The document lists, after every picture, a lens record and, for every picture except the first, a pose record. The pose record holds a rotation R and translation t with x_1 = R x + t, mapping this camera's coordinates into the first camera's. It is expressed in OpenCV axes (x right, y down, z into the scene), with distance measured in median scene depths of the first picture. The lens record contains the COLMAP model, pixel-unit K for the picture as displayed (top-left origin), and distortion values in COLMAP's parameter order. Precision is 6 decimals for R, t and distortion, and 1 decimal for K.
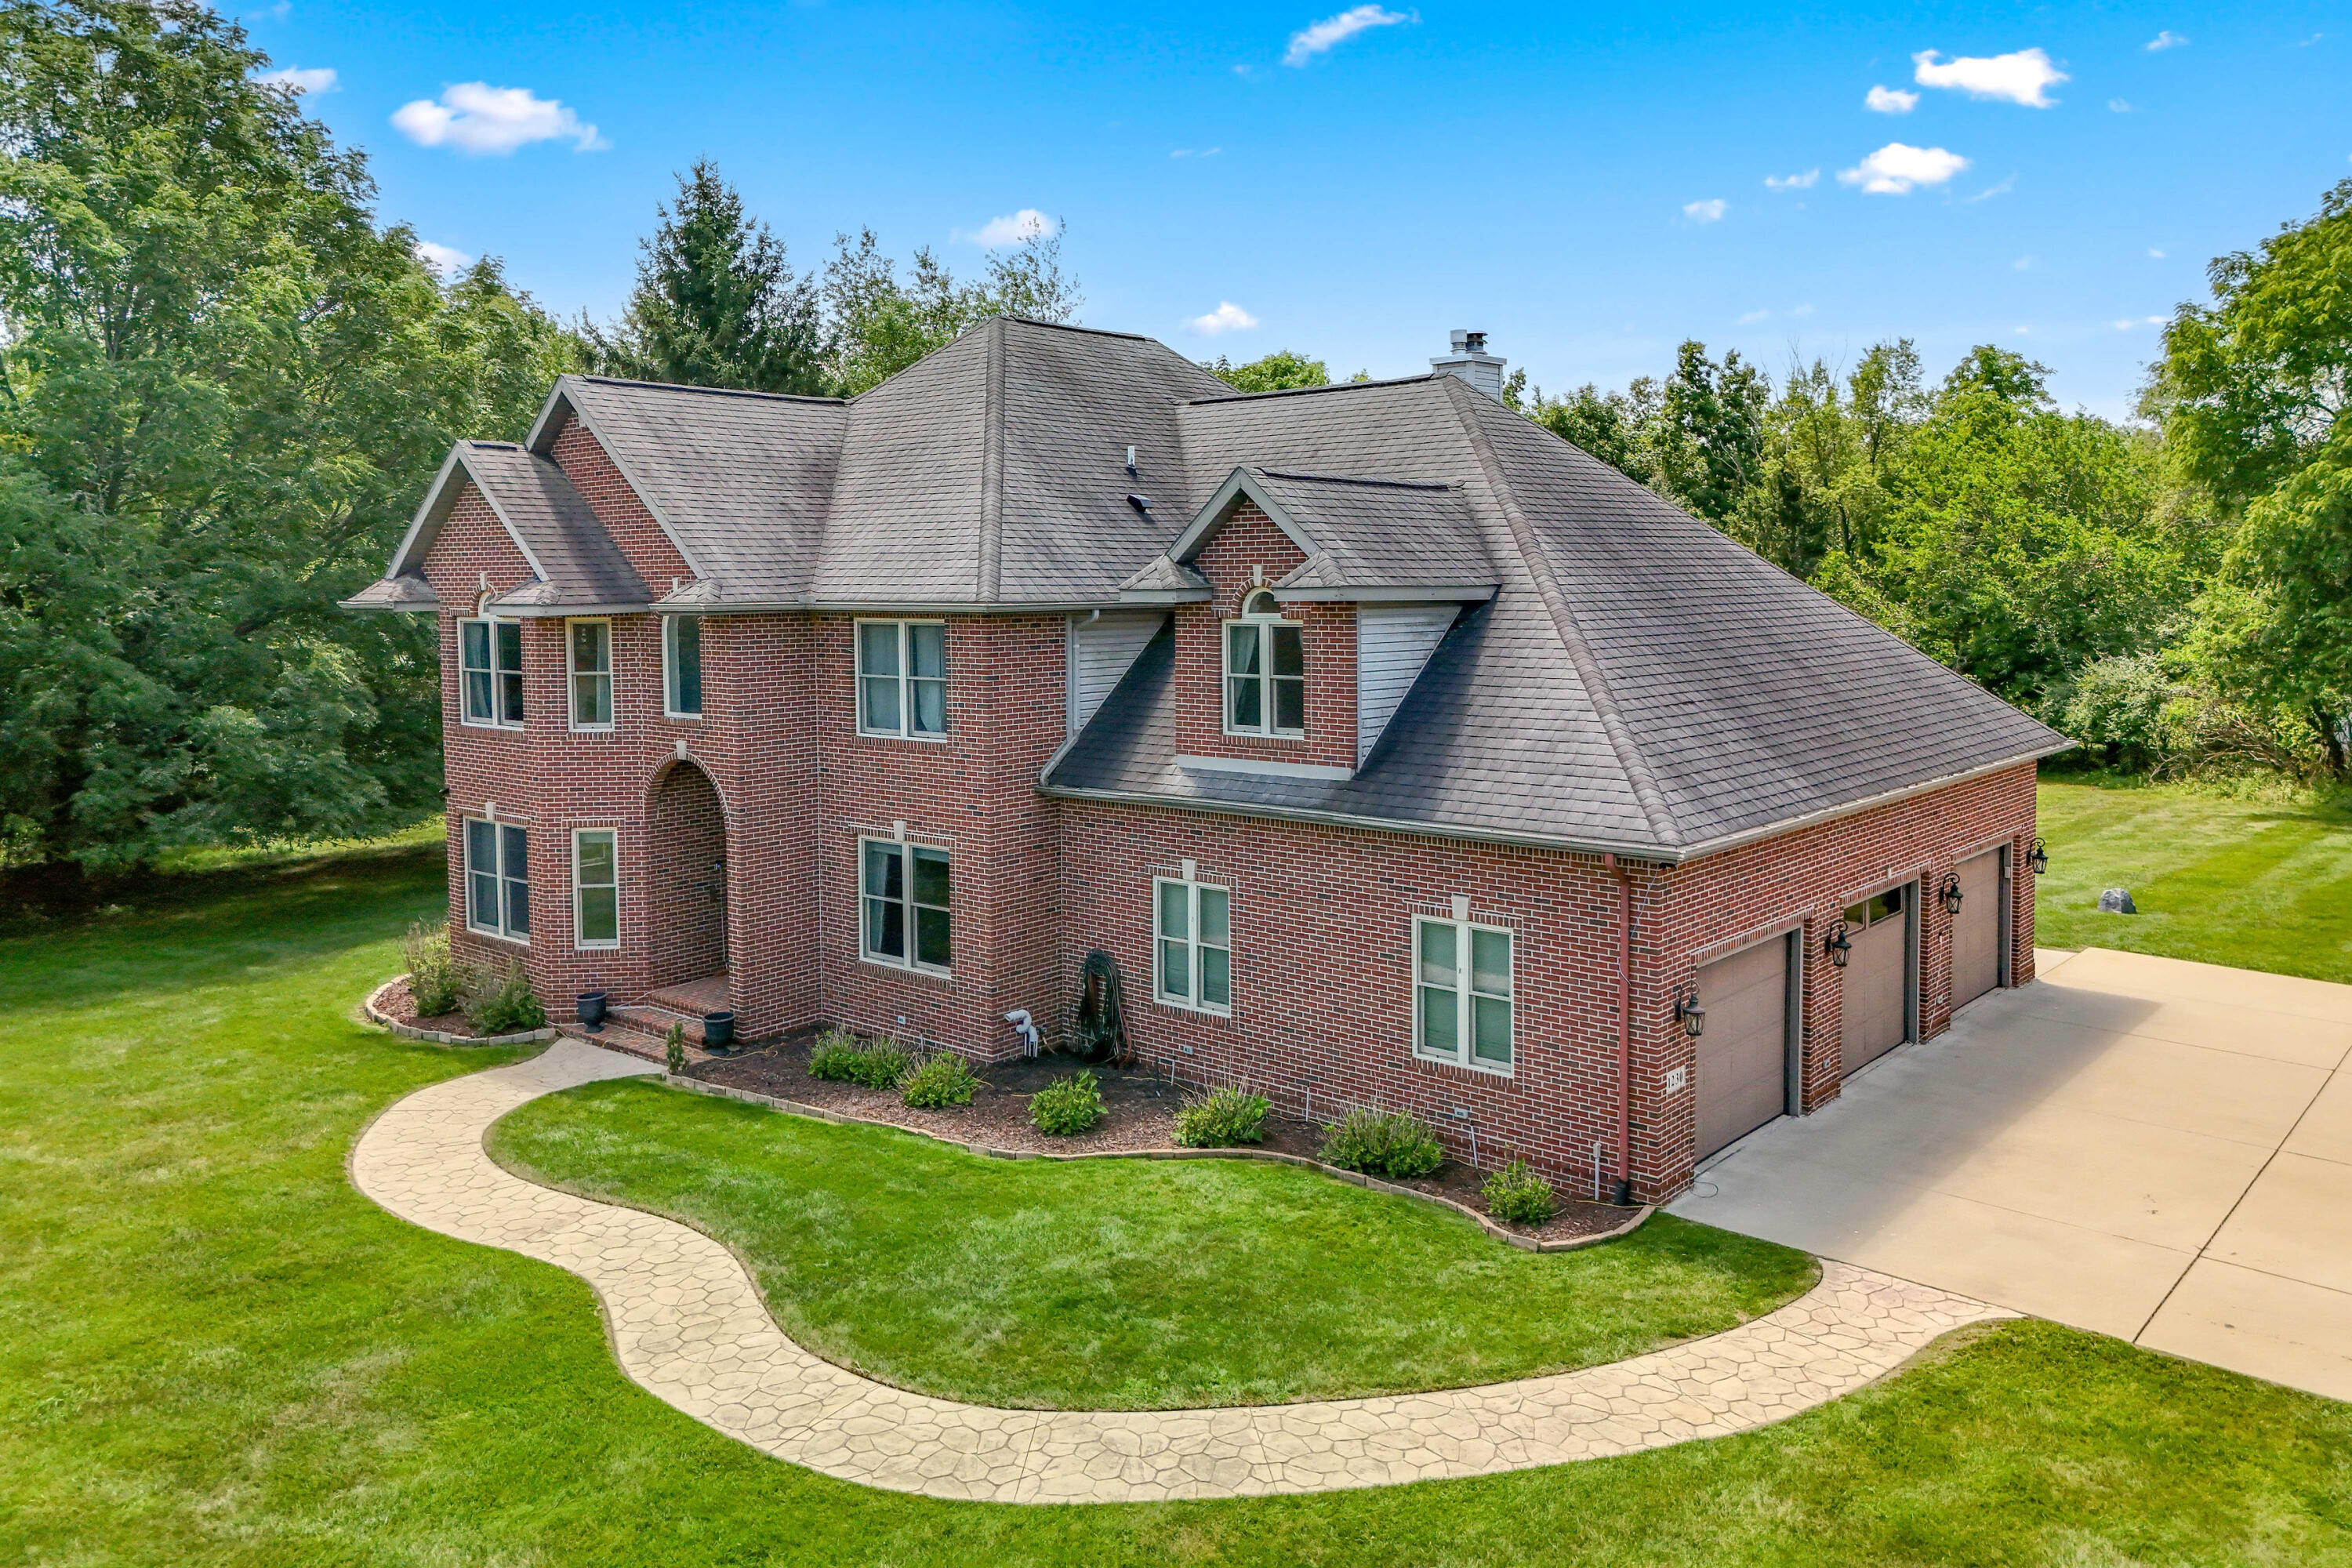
lens RADIAL K [[1678.6, 0, 1179.6], [0, 1678.6, 697.5], [0, 0, 1]] dist [0.078276, -0.074444]
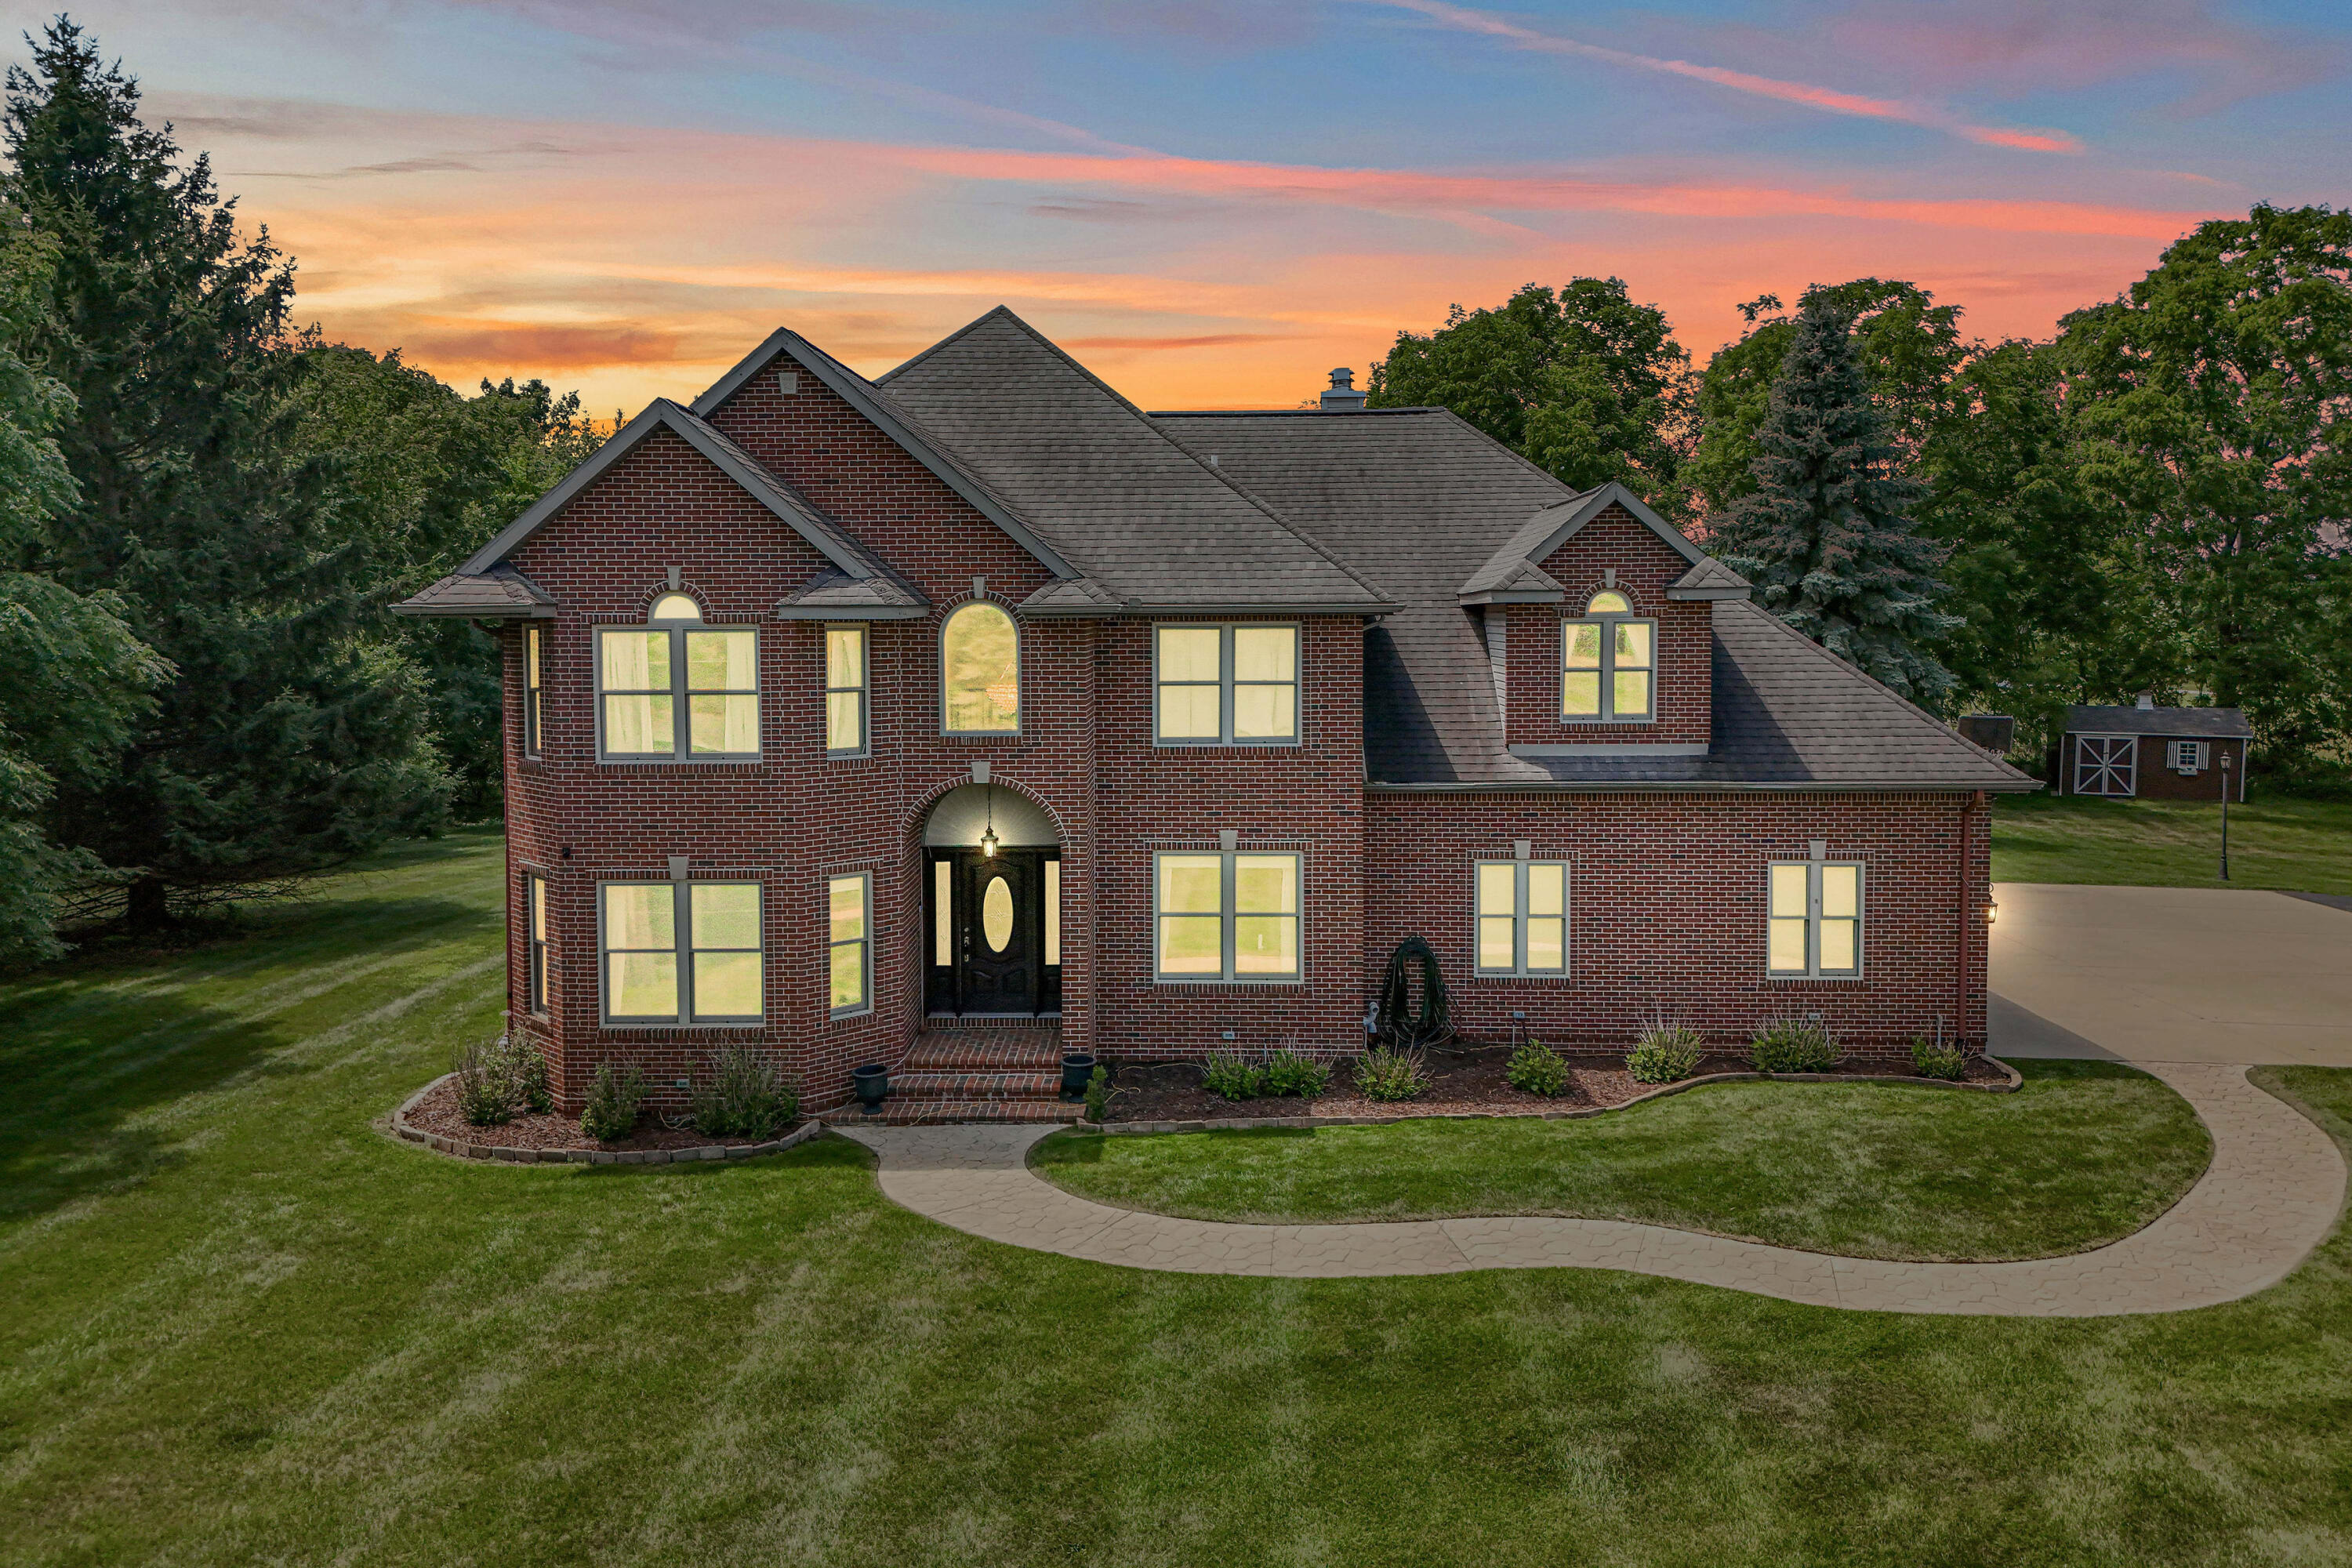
lens RADIAL K [[1719.9, 0, 1153.5], [0, 1719.9, 728.8], [0, 0, 1]] dist [0.079803, -0.066948]
pose [[0.772447, -0.035828, 0.634067, -0.962805], [0.037491, 0.999239, 0.010789, 0.003274], [-0.633971, 0.015438, 0.773203, 0.303003]]
